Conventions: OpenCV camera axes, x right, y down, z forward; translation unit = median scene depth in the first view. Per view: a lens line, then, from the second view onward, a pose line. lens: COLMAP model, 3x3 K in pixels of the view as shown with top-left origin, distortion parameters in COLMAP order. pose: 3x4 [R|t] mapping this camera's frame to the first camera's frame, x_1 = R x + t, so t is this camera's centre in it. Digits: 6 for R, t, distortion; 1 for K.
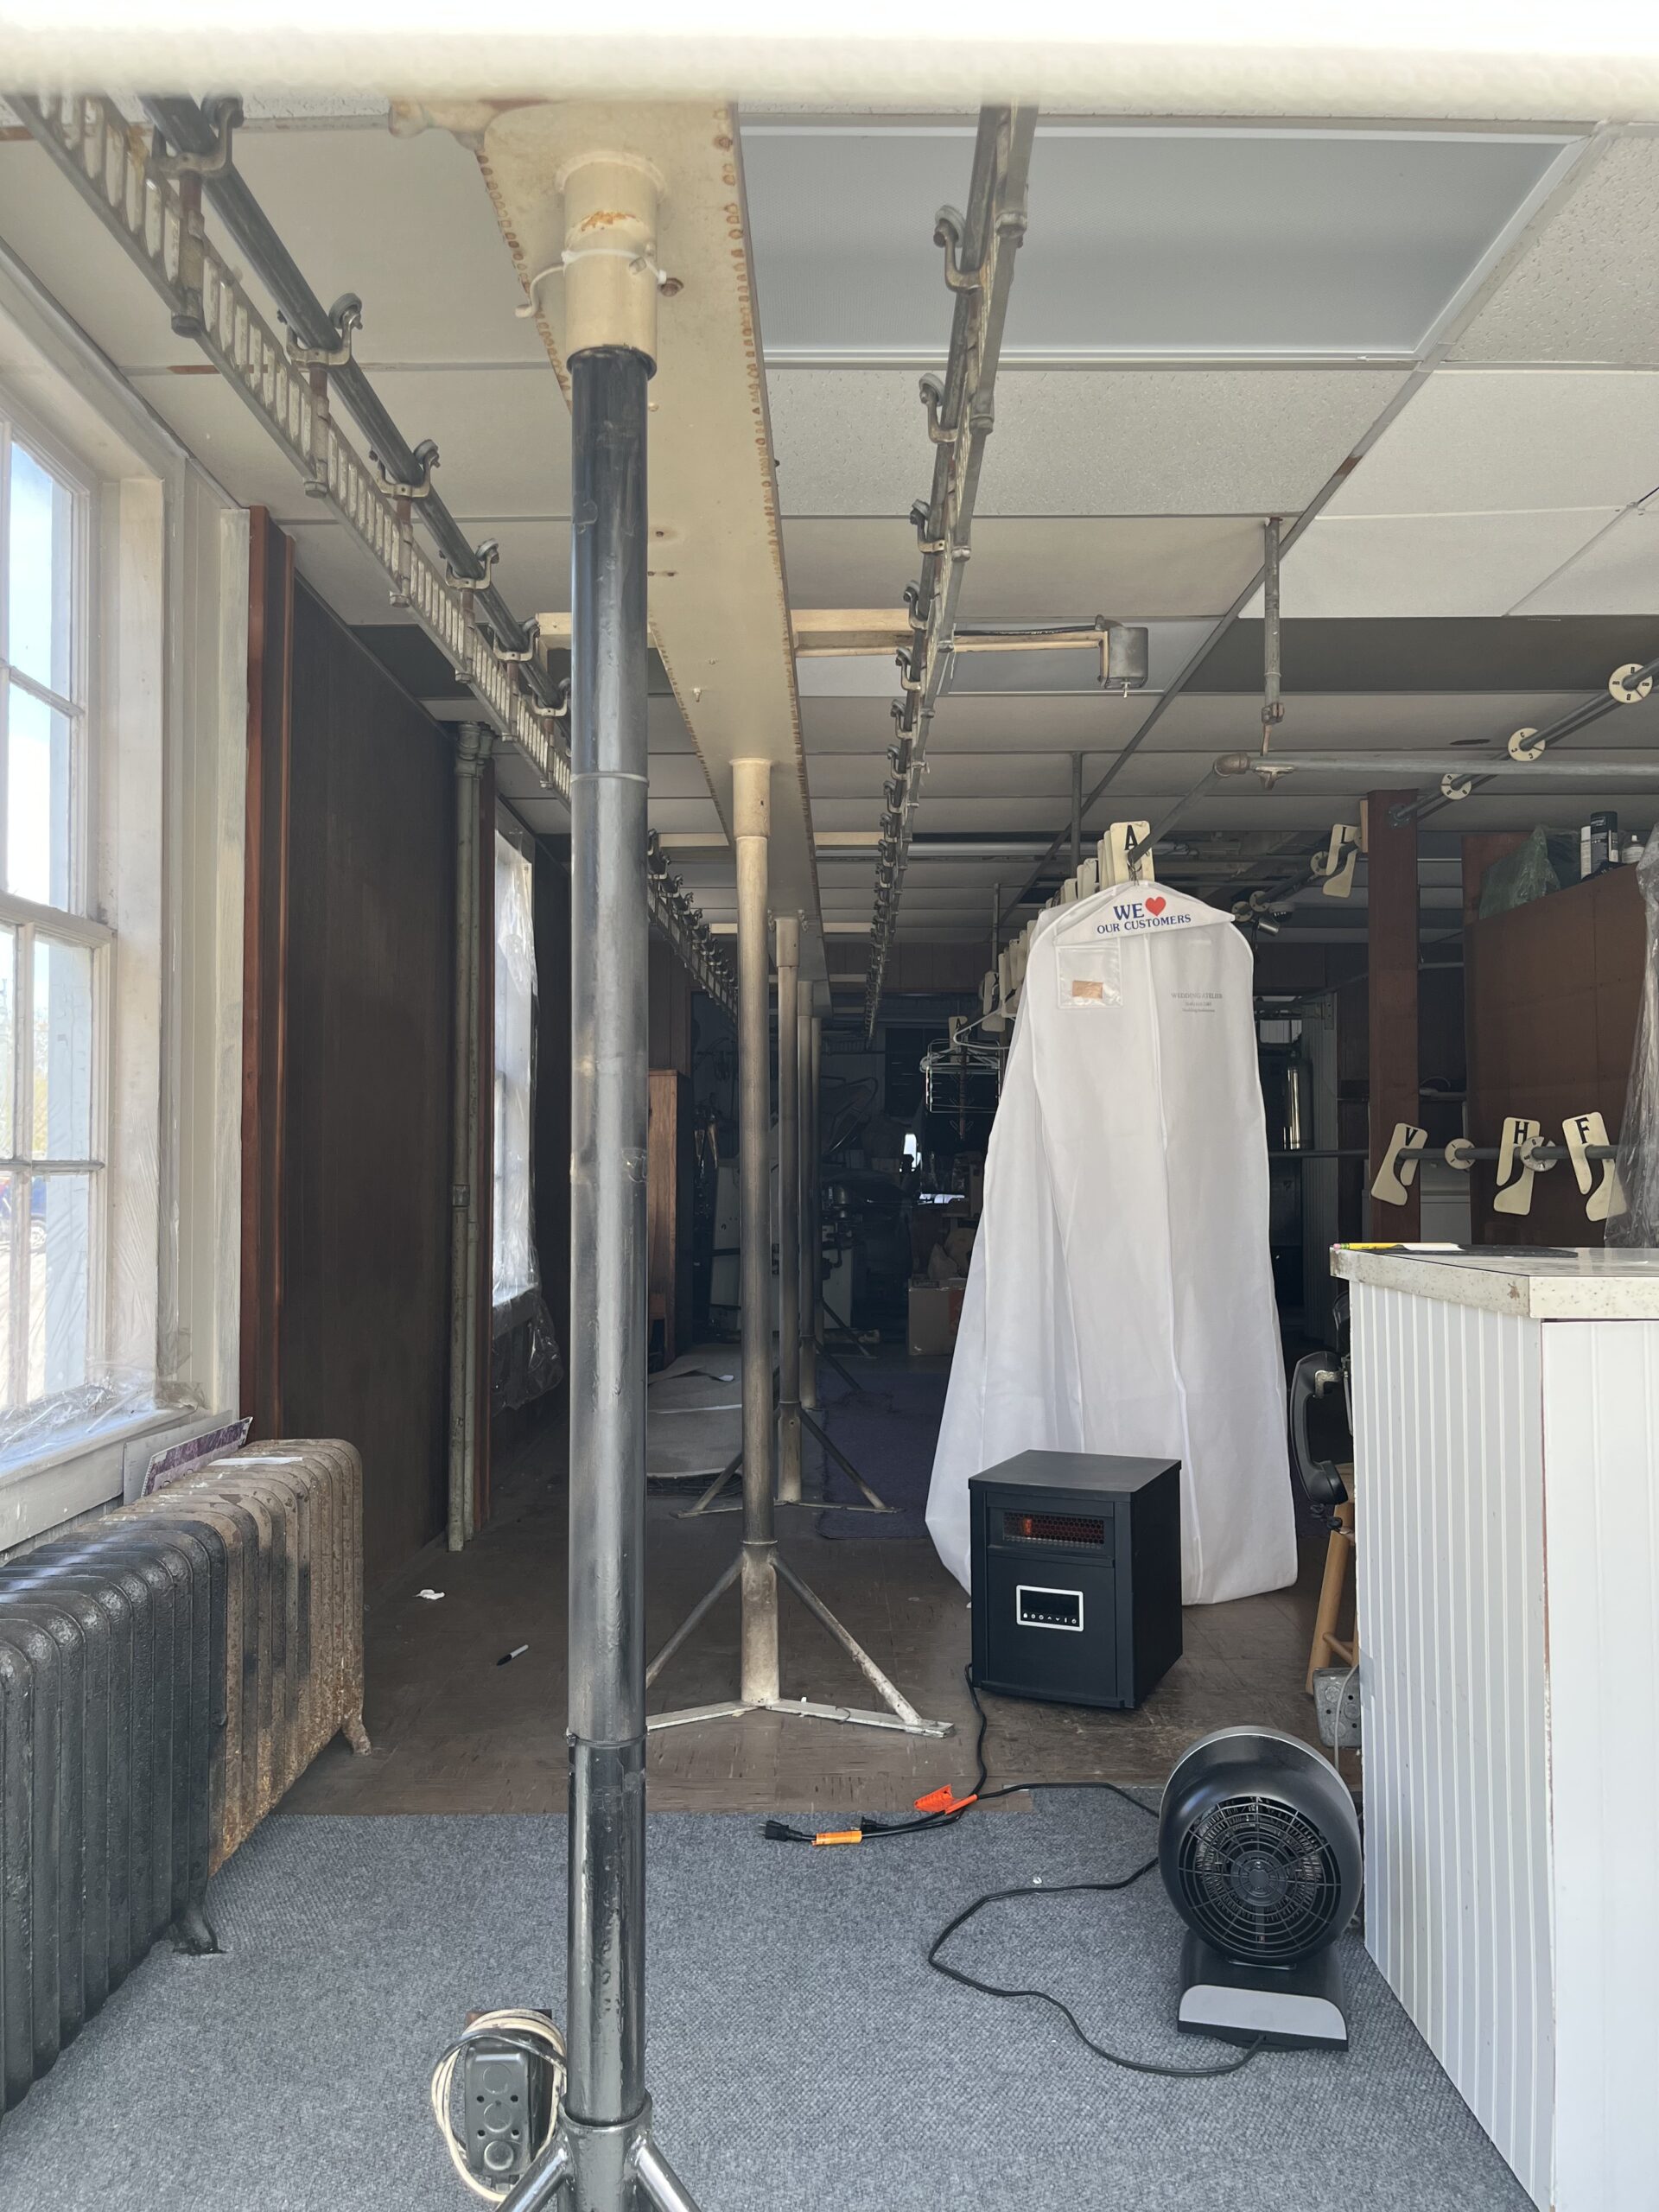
lens RADIAL K [[1676.2, 0, 832.0], [0, 1676.2, 1111.1], [0, 0, 1]] dist [0.040288, -0.034176]
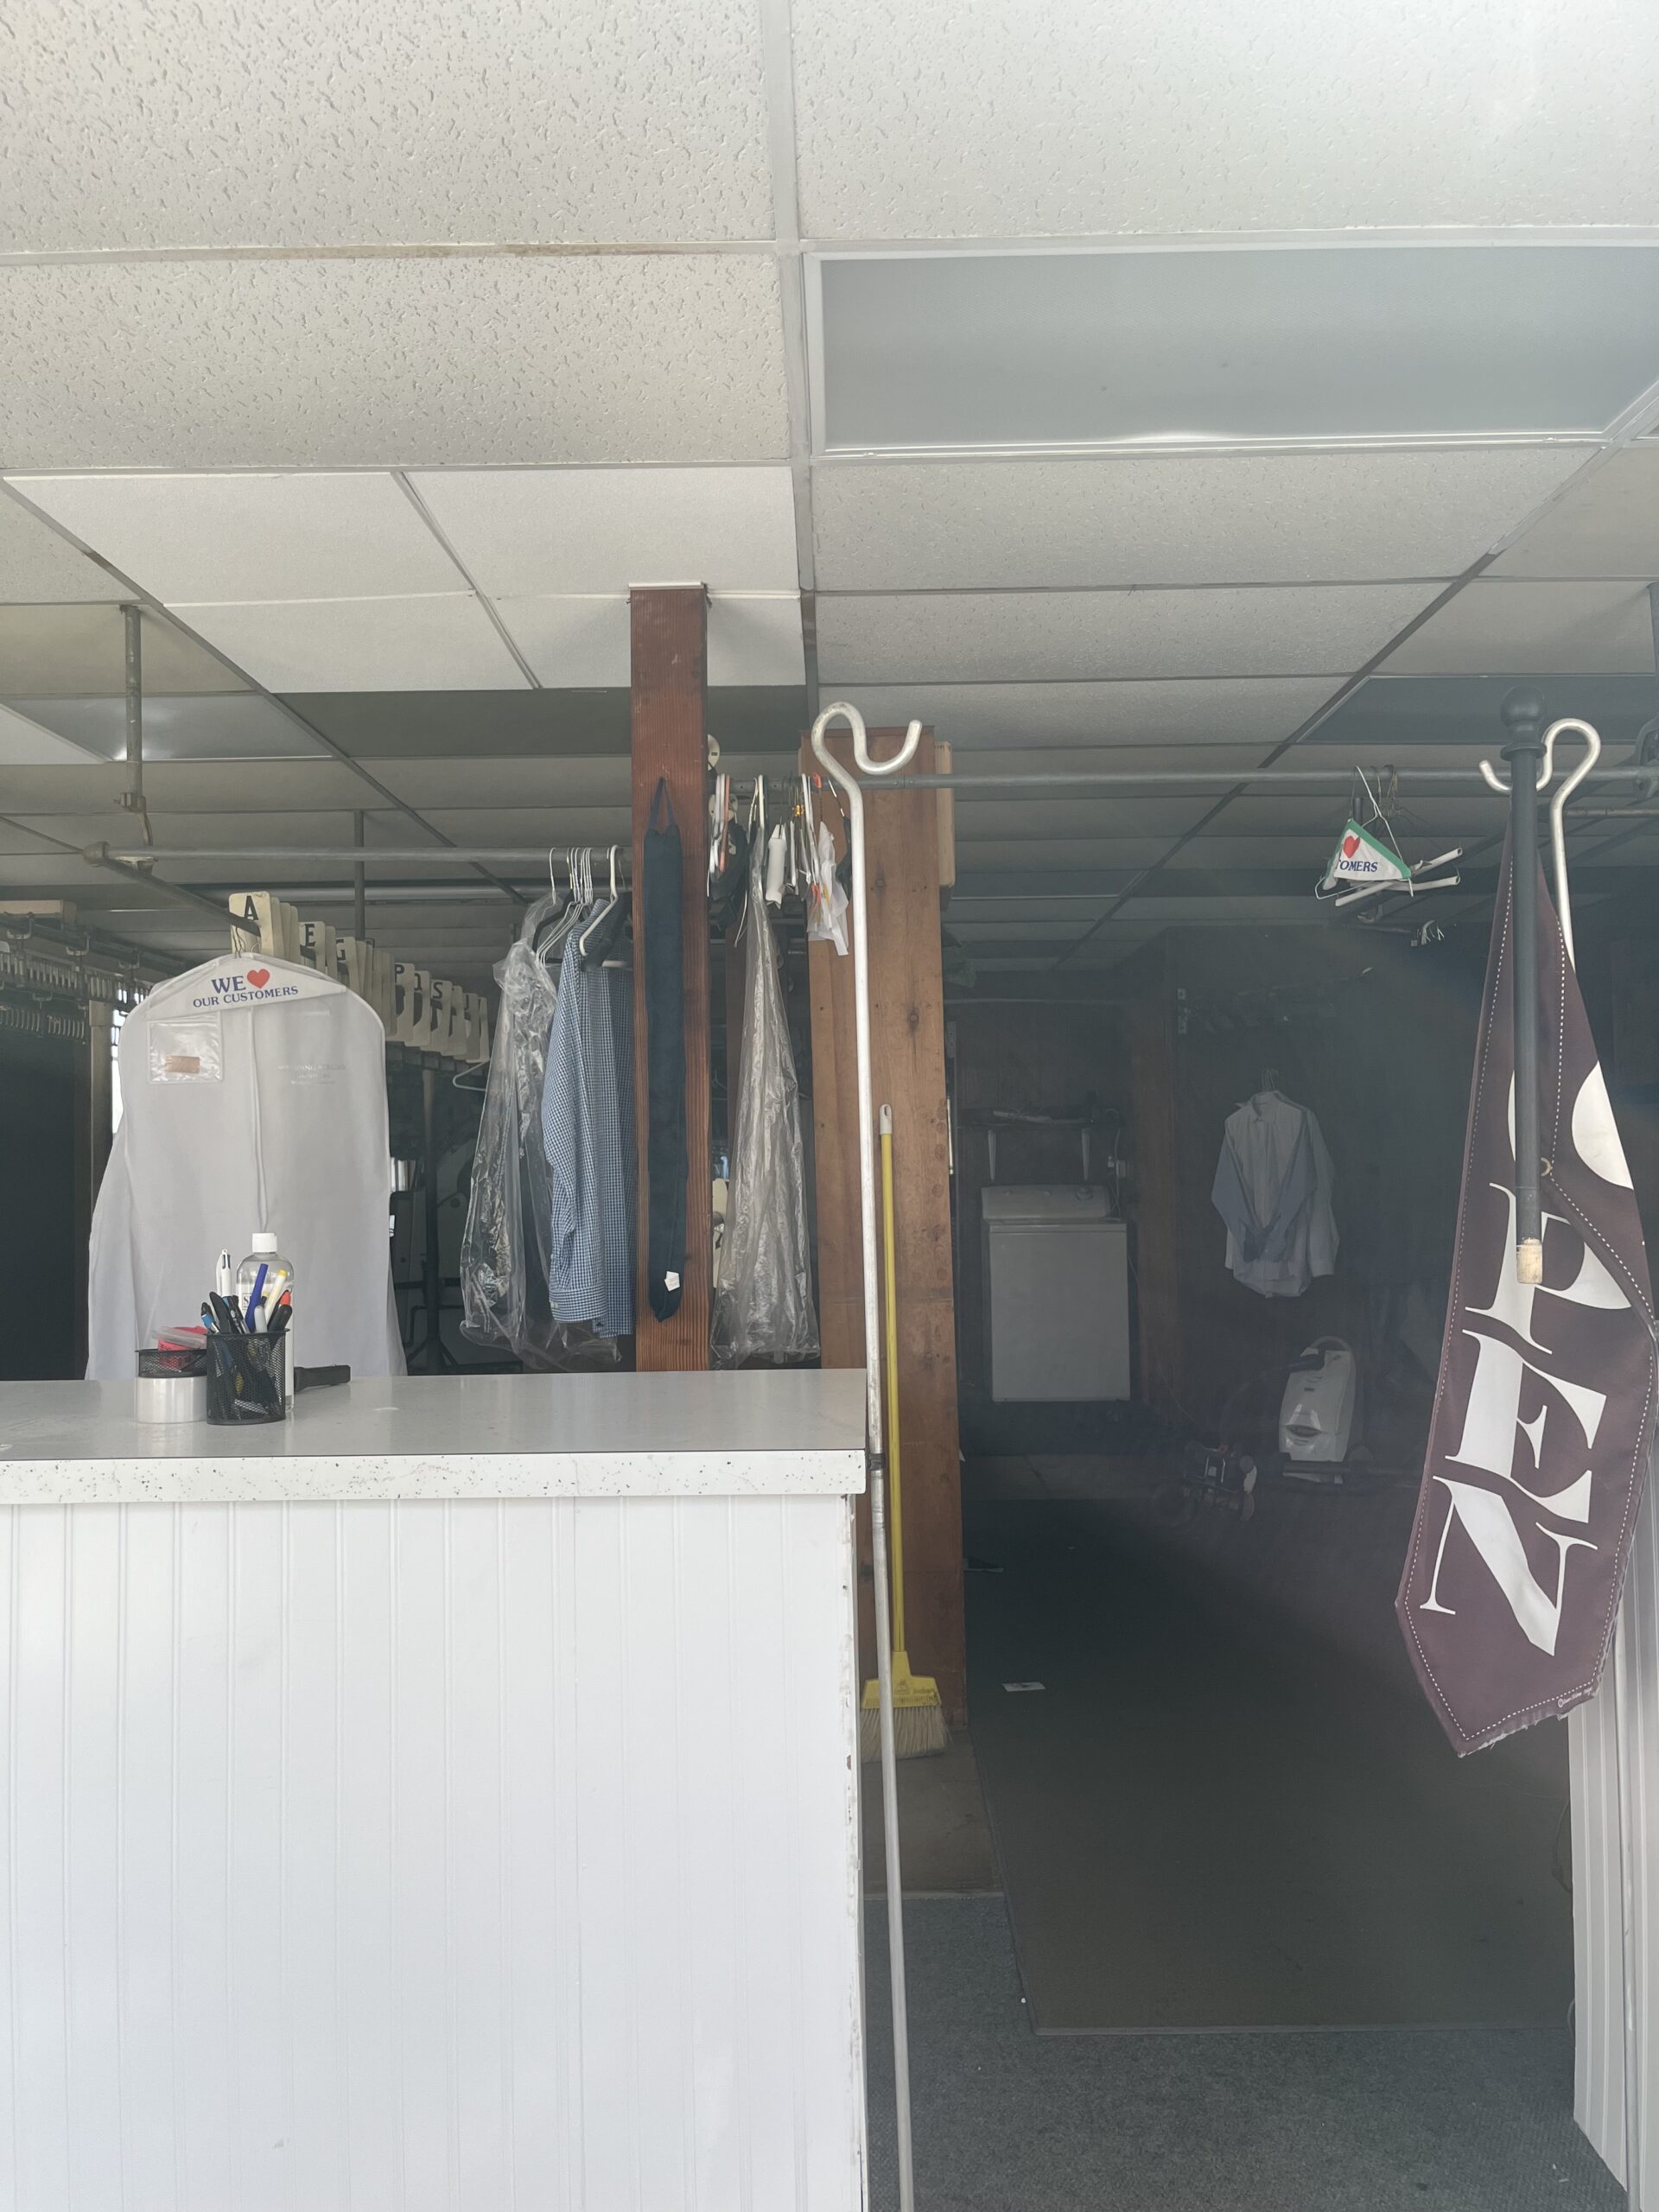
lens RADIAL K [[1676.2, 0, 831.3], [0, 1676.2, 1102.1], [0, 0, 1]] dist [0.040288, -0.034176]
pose [[0.999854, -0.015928, -0.006145, 0.533919], [0.015873, 0.999834, -0.008985, -0.035024], [0.006287, 0.008886, 0.999941, 0.012153]]
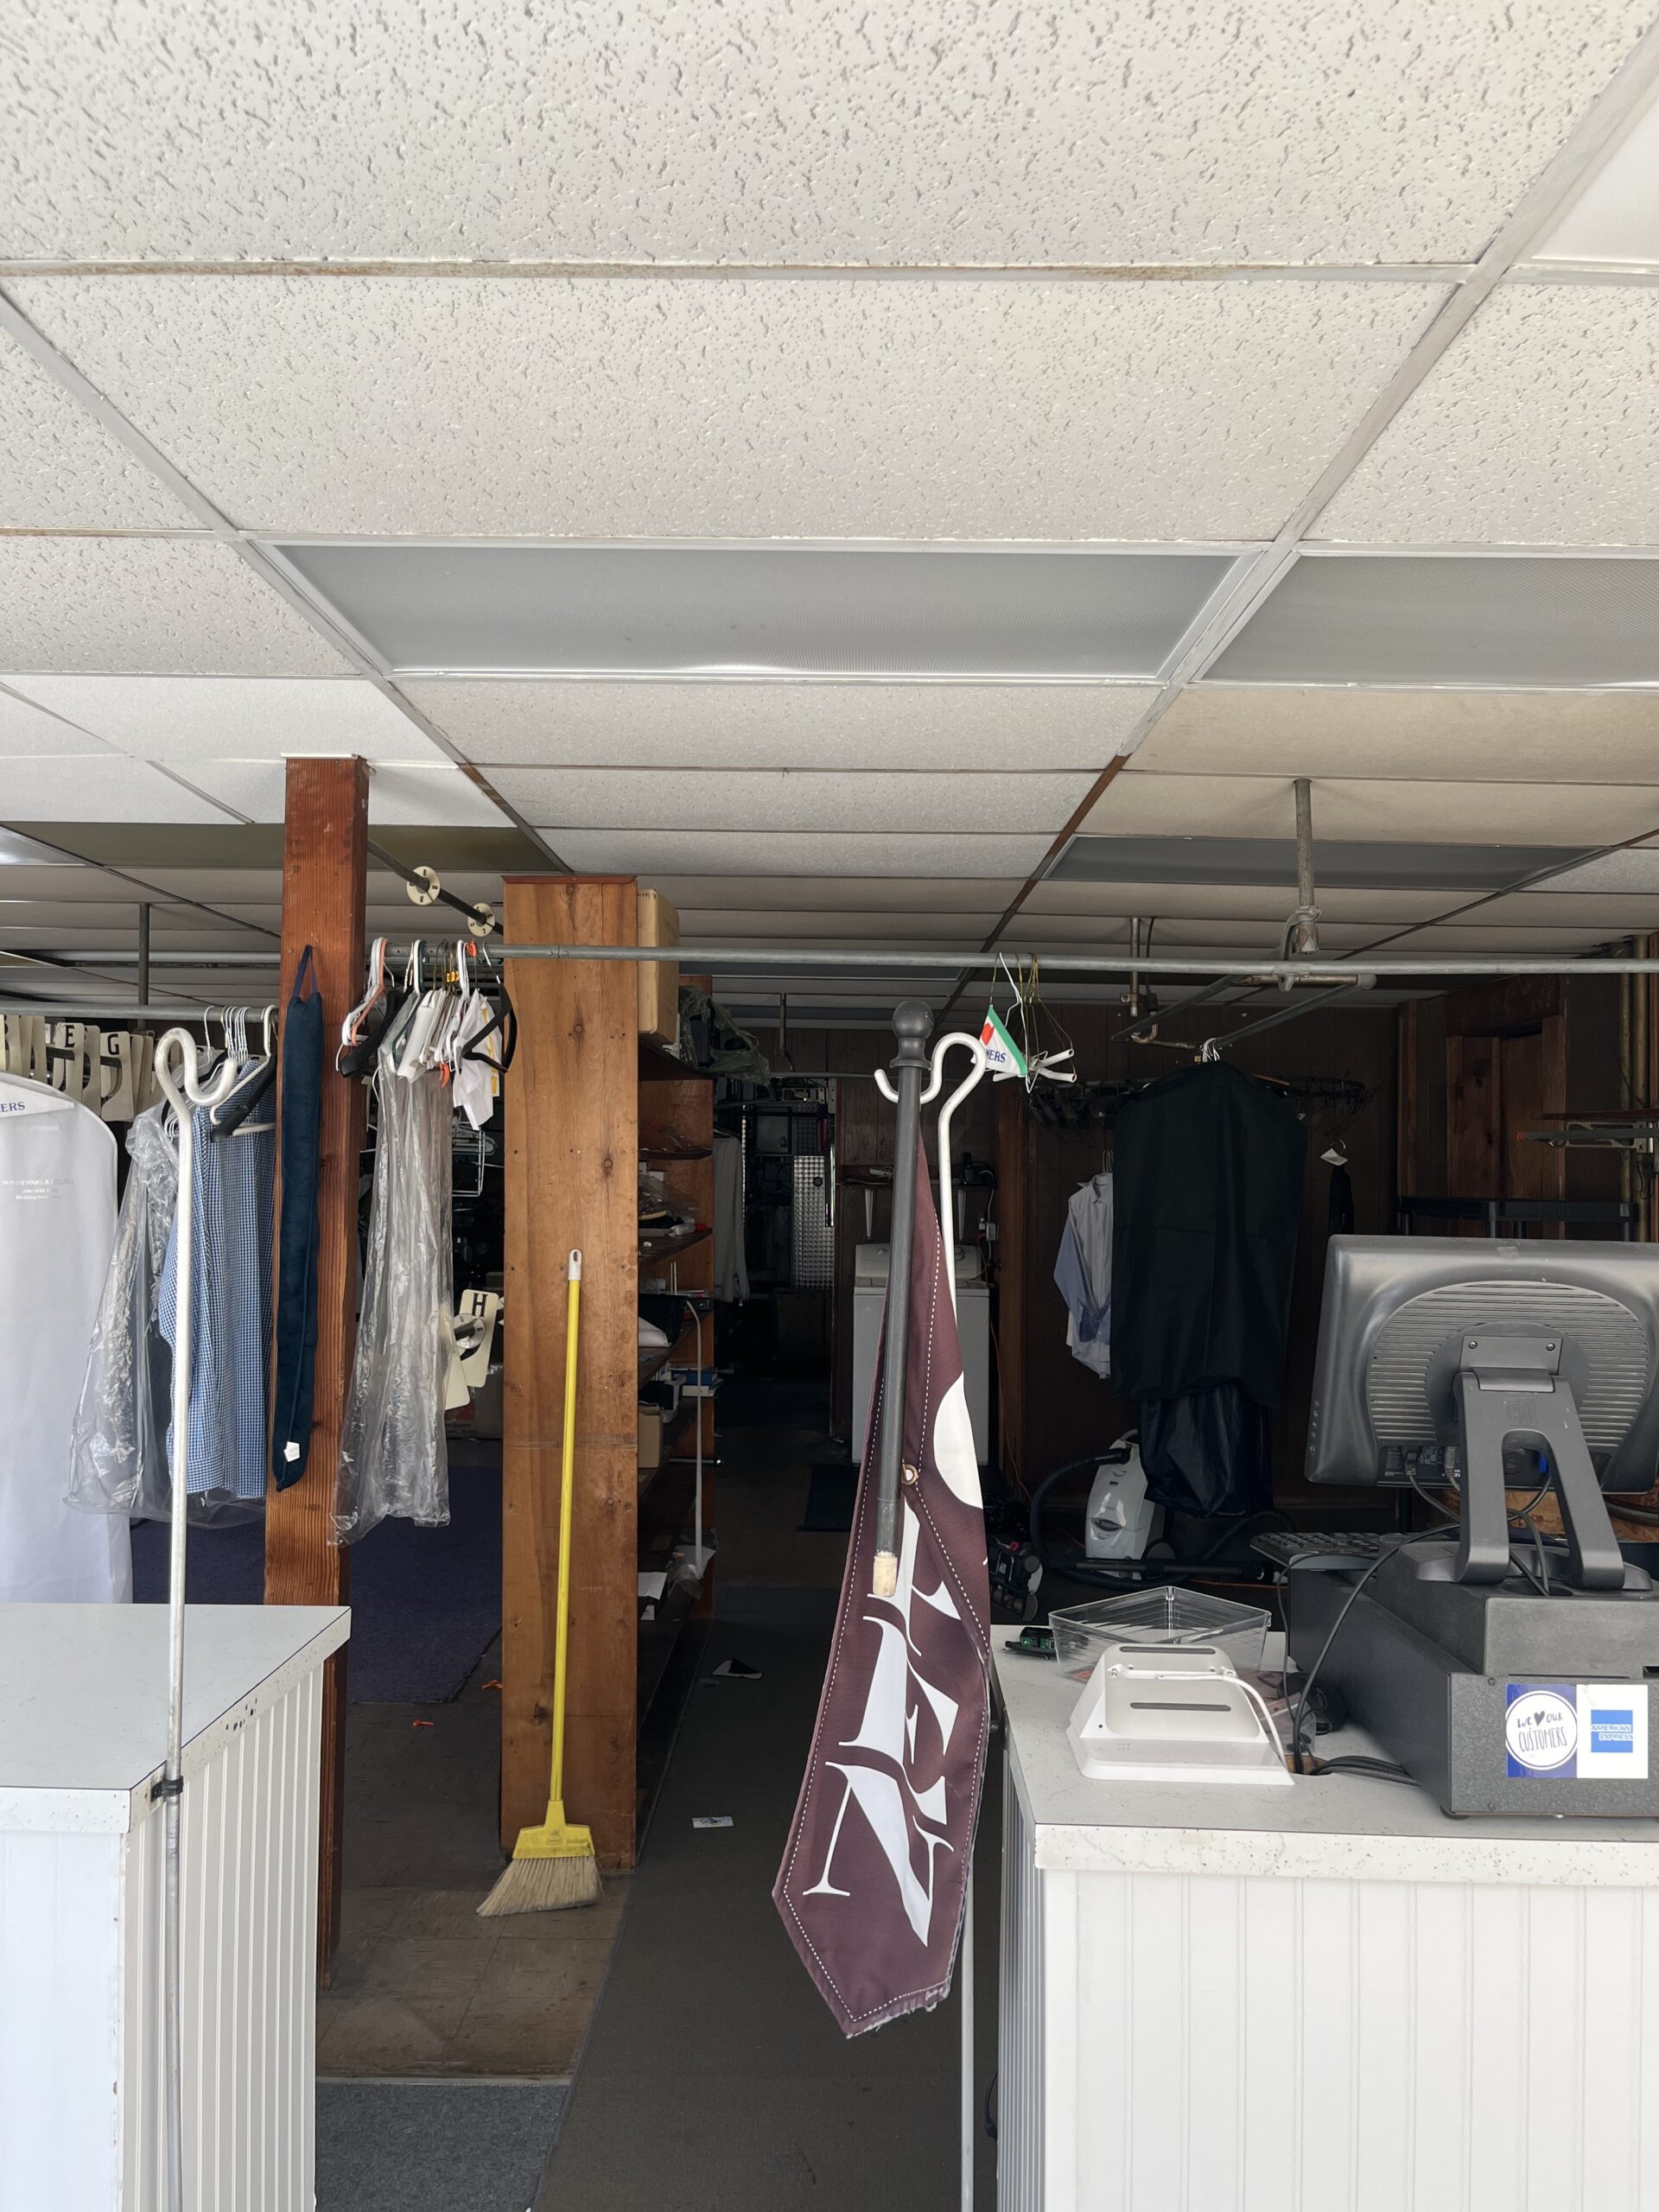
lens RADIAL K [[1676.2, 0, 825.1], [0, 1676.2, 1104.2], [0, 0, 1]] dist [0.040288, -0.034176]
pose [[0.999899, 0.011136, -0.008791, 0.698124], [-0.011177, 0.999927, -0.004616, -0.116717], [0.008739, 0.004714, 0.999951, 0.004194]]
